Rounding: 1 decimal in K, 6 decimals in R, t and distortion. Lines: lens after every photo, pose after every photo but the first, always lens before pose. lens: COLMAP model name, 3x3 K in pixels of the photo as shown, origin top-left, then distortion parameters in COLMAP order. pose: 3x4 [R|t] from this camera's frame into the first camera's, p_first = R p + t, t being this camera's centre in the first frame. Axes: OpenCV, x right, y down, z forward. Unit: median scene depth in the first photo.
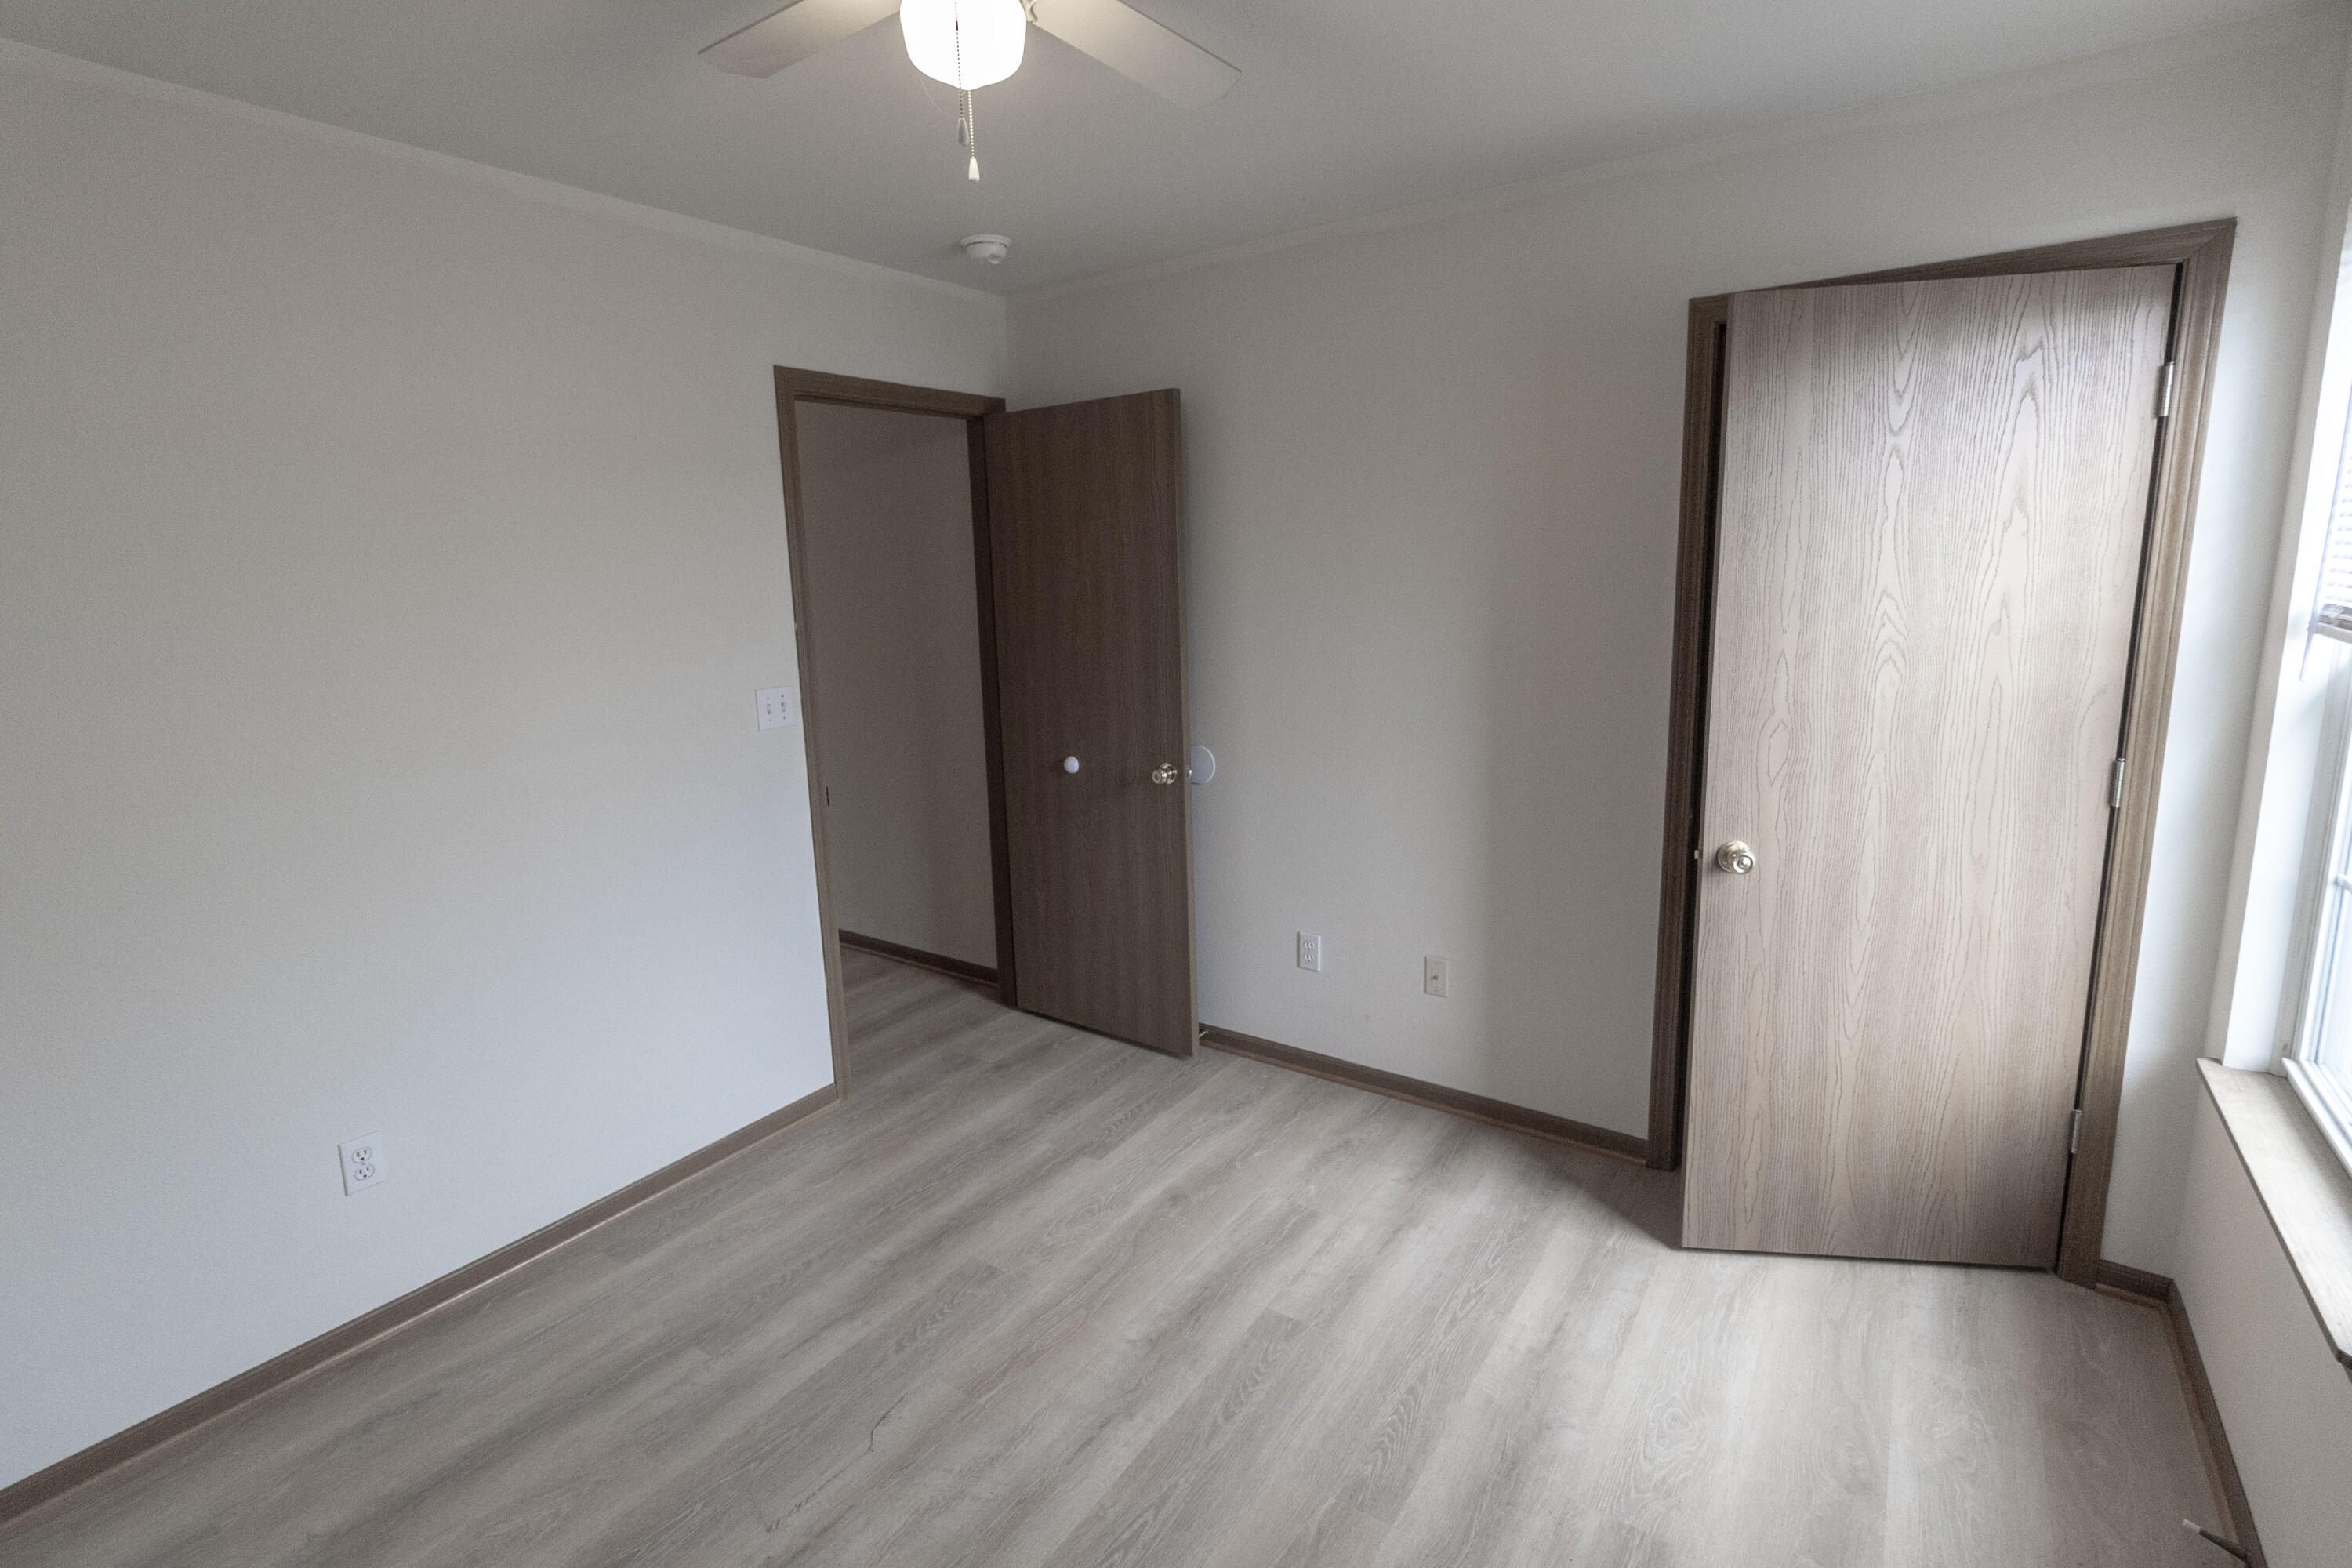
lens RADIAL K [[1086.3, 0, 1171.4], [0, 1086.3, 745.1], [0, 0, 1]] dist [-0.000142, -0.000207]
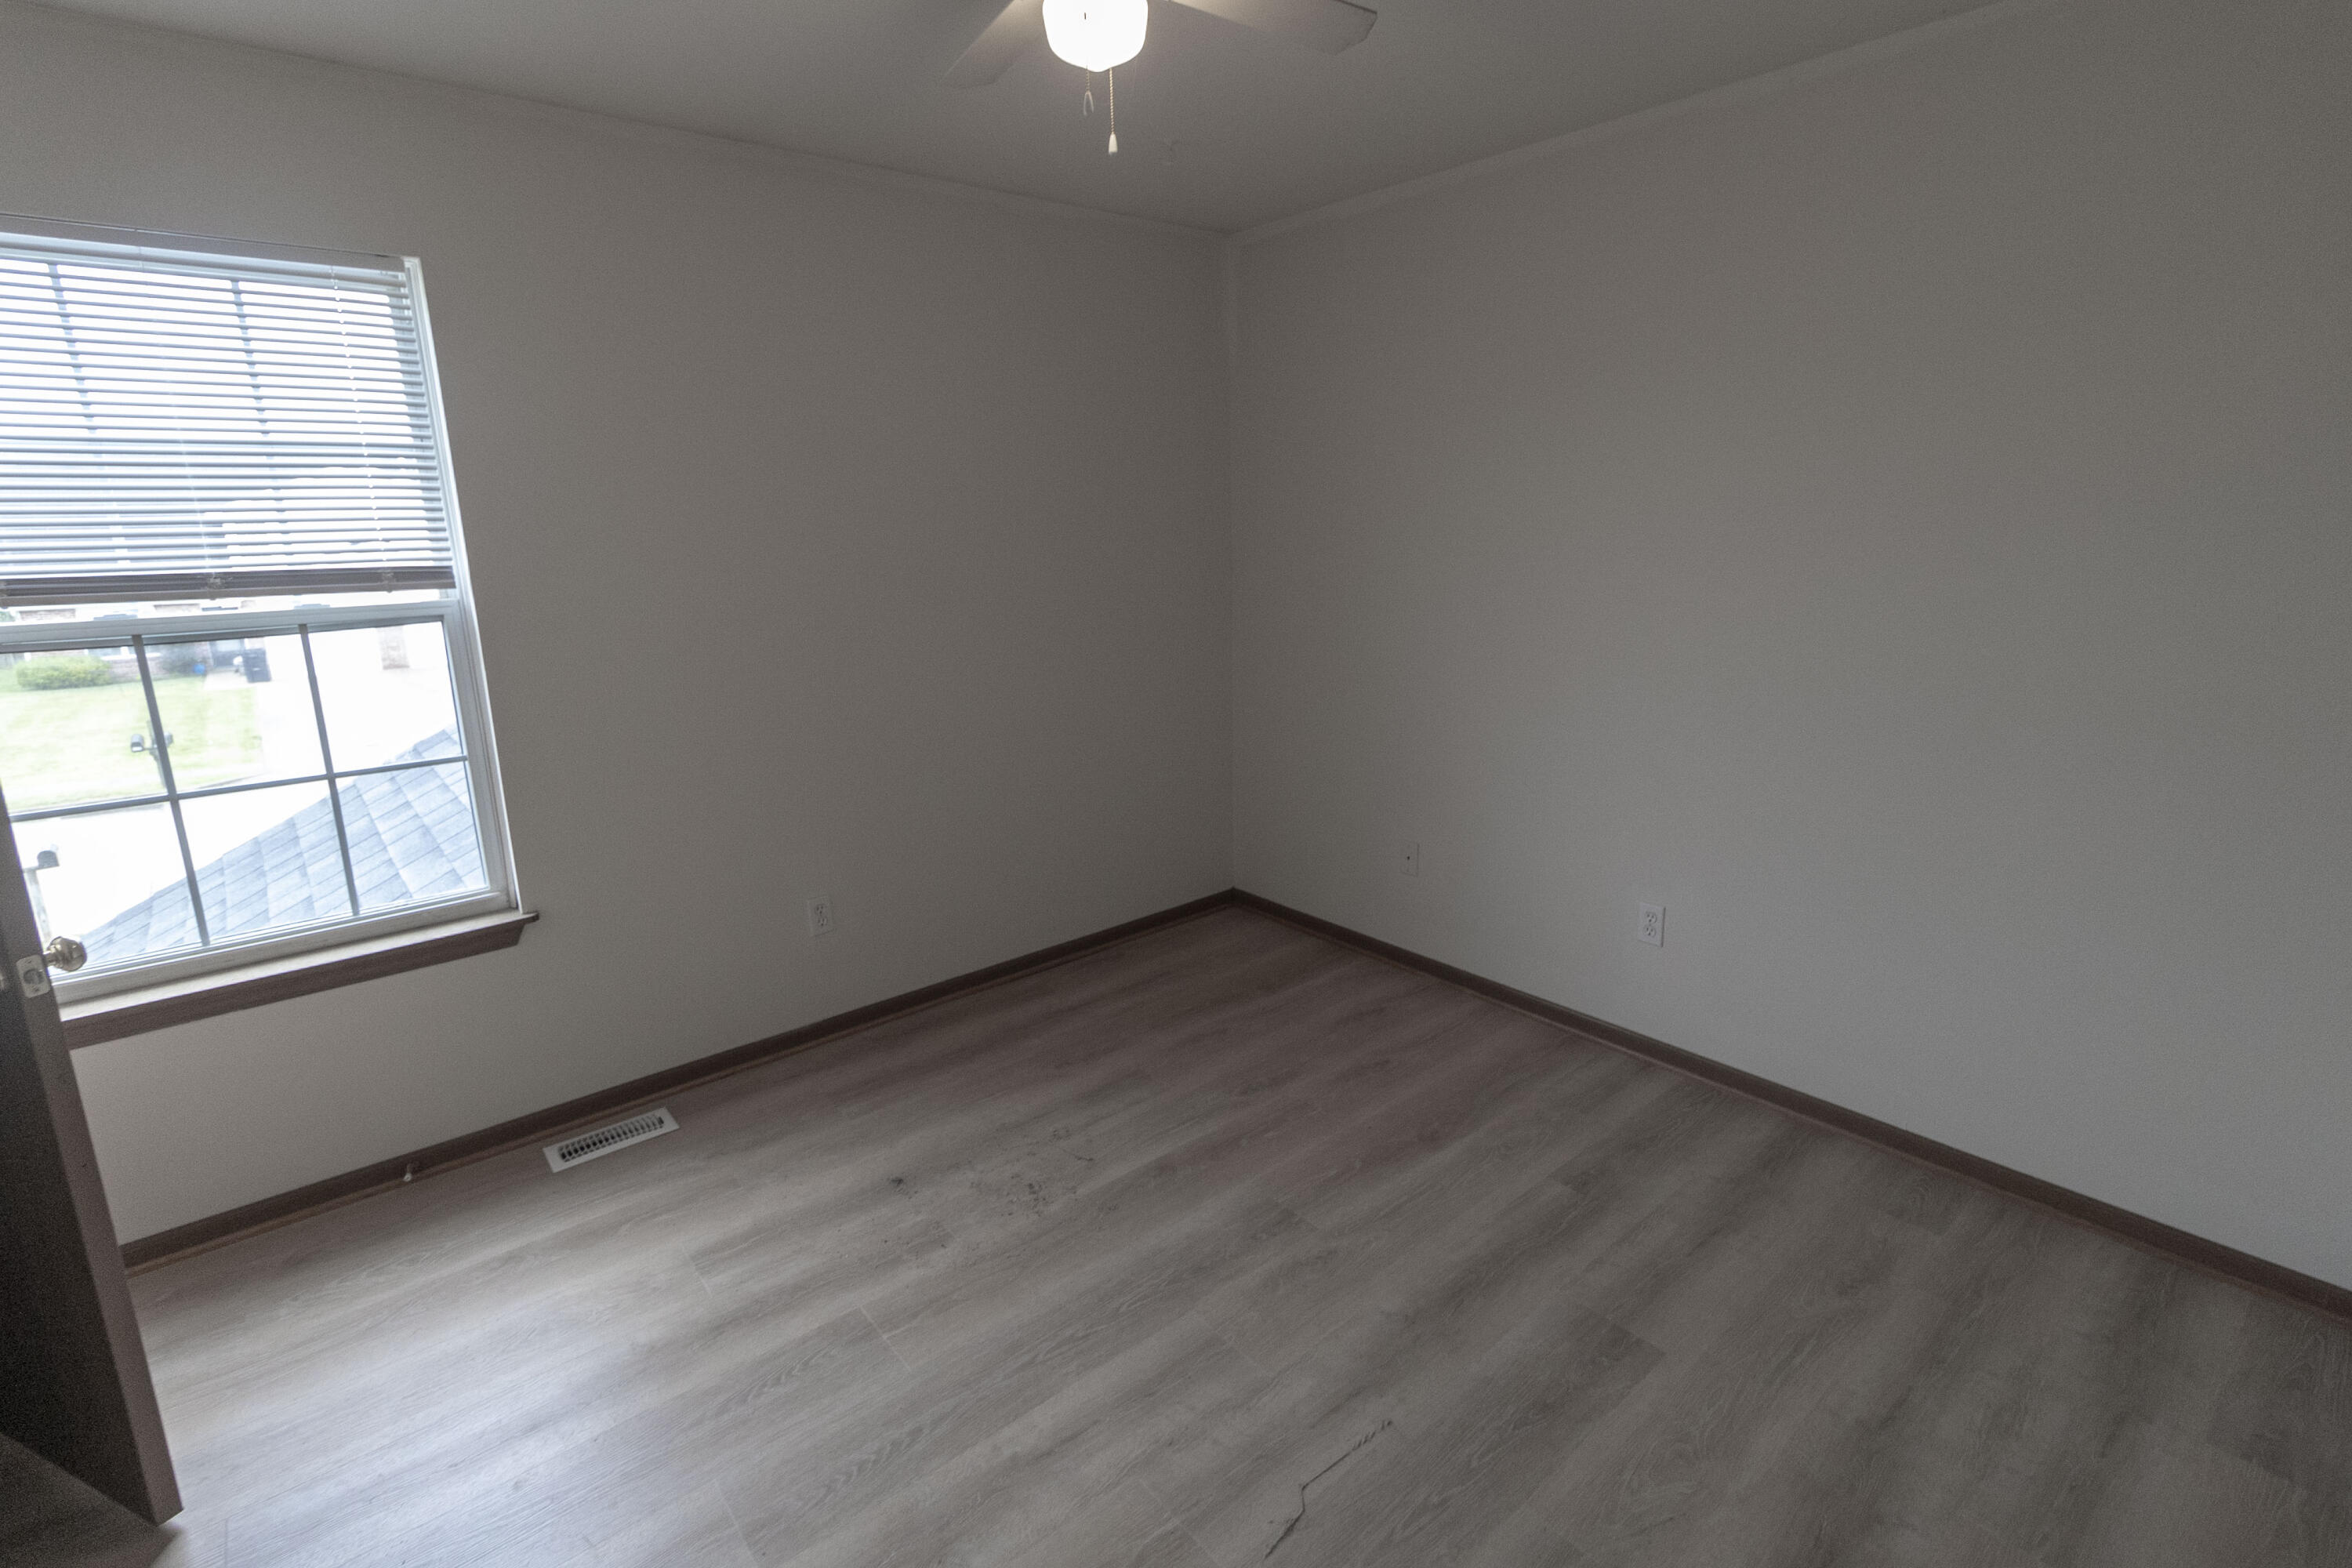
lens RADIAL K [[1085.3, 0, 1165.2], [0, 1085.3, 741.5], [0, 0, 1]] dist [0.000272, 0.000765]
pose [[-0.962010, -0.005492, 0.272958, -0.350328], [0.094146, 0.931797, 0.350557, -0.199383], [-0.256266, 0.362937, -0.895882, 1.376825]]
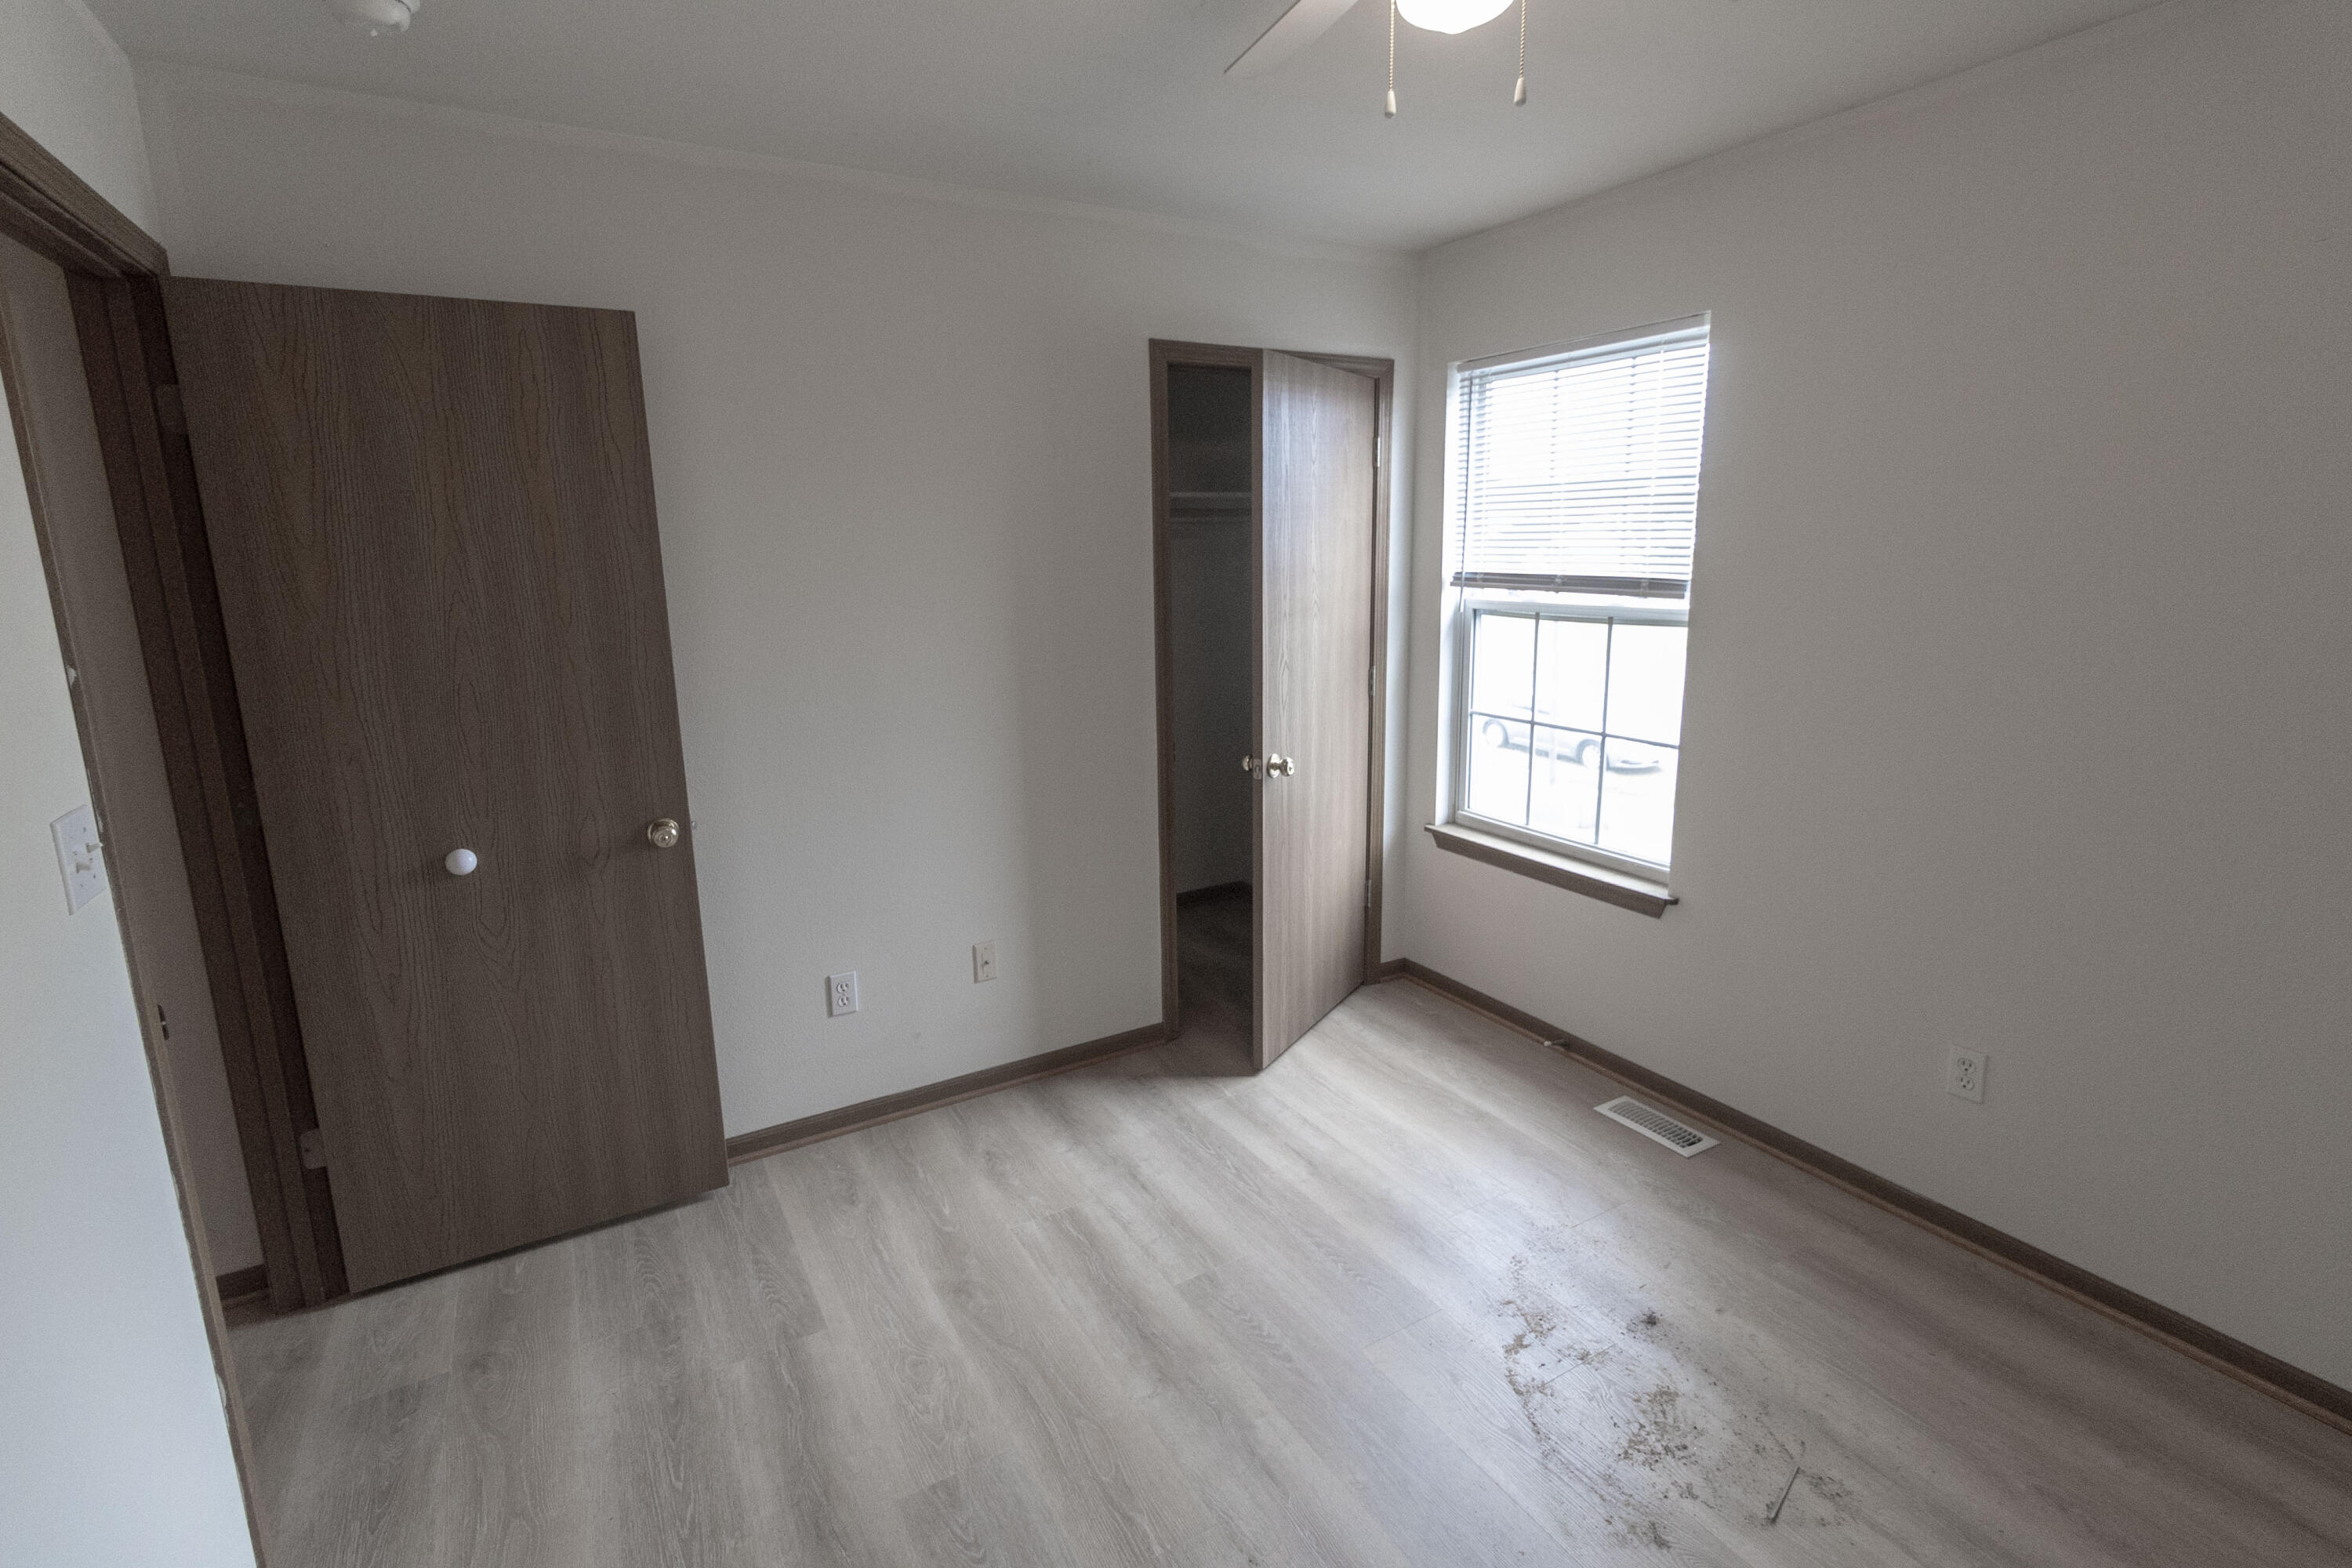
lens RADIAL K [[1086.3, 0, 1171.4], [0, 1086.3, 745.1], [0, 0, 1]] dist [-0.000142, -0.000207]
pose [[0.419623, -0.149857, 0.895243, -0.745055], [0.156717, 0.983427, 0.091161, -0.066635], [-0.894067, 0.102047, 0.436154, 0.517409]]
